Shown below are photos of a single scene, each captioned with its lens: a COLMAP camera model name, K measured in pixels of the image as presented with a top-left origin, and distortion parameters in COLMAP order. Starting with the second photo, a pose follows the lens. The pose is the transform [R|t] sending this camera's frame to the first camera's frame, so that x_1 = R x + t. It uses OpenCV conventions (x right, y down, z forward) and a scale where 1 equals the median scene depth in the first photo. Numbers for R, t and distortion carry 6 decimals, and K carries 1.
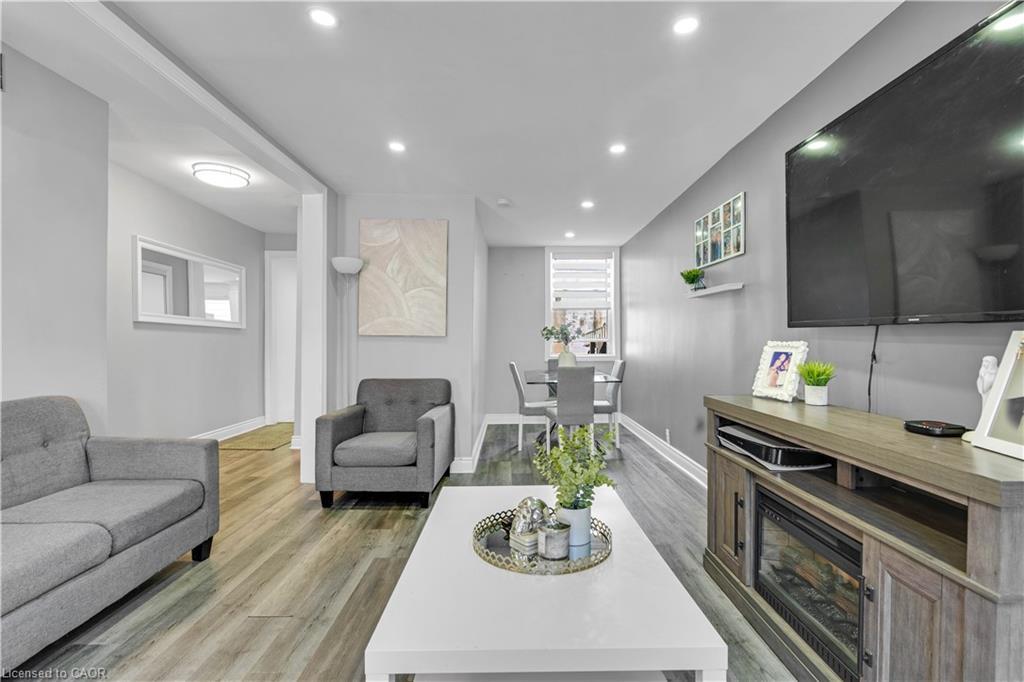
lens RADIAL K [[475.7, 0, 512.0], [0, 475.7, 341.0], [0, 0, 1]] dist [-0.000595, 0.000061]
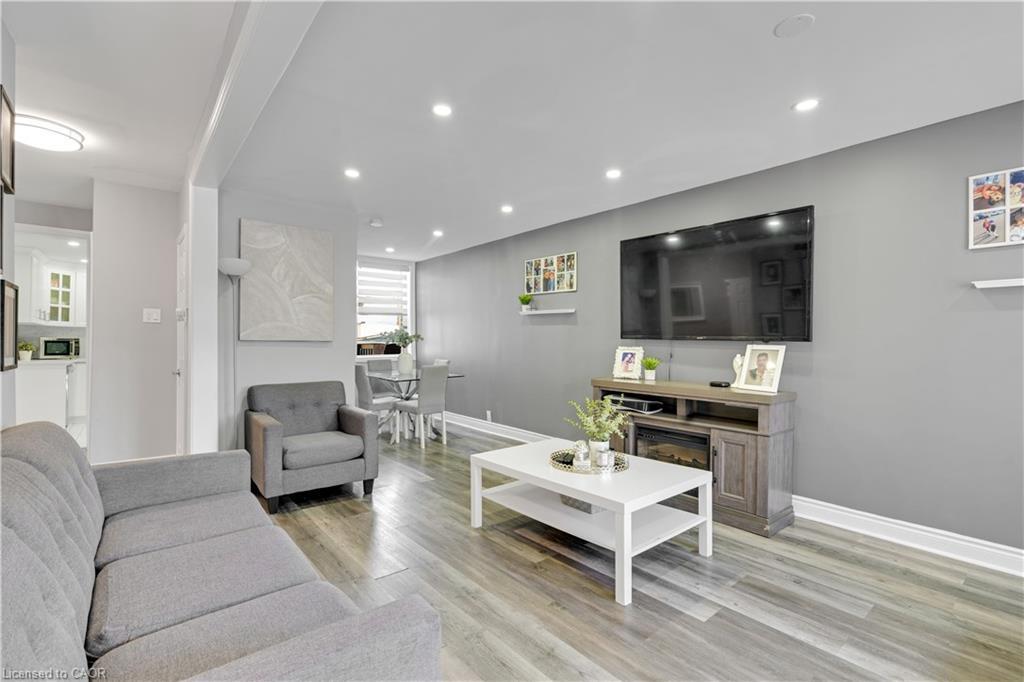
lens RADIAL K [[468.4, 0, 512.0], [0, 468.4, 341.0], [0, 0, 1]] dist [0.001648, 0.000323]
pose [[0.782940, -0.000997, 0.622096, -0.621461], [-0.001017, 0.999995, 0.002882, -0.018192], [-0.622096, -0.002889, 0.782935, -0.090824]]
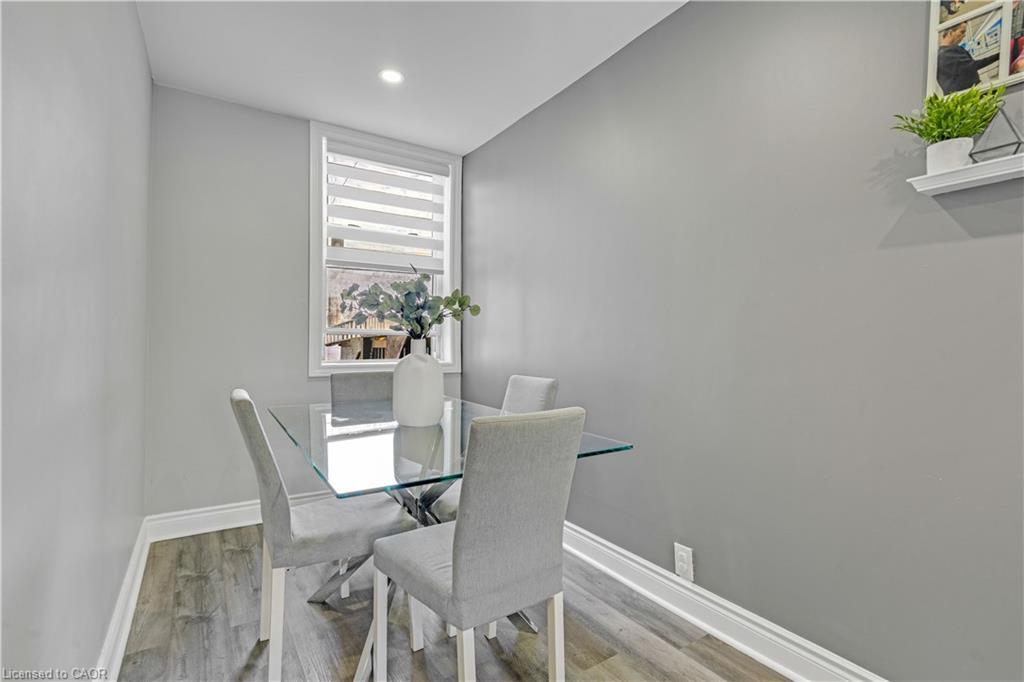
lens RADIAL K [[481.7, 0, 535.3], [0, 481.7, 339.4], [0, 0, 1]] dist [-0.039322, 0.000037]
pose [[0.821345, 0.001388, 0.570430, -0.020167], [-0.000683, 0.999999, -0.001449, 0.012225], [-0.570431, 0.000800, 0.821345, 1.065719]]
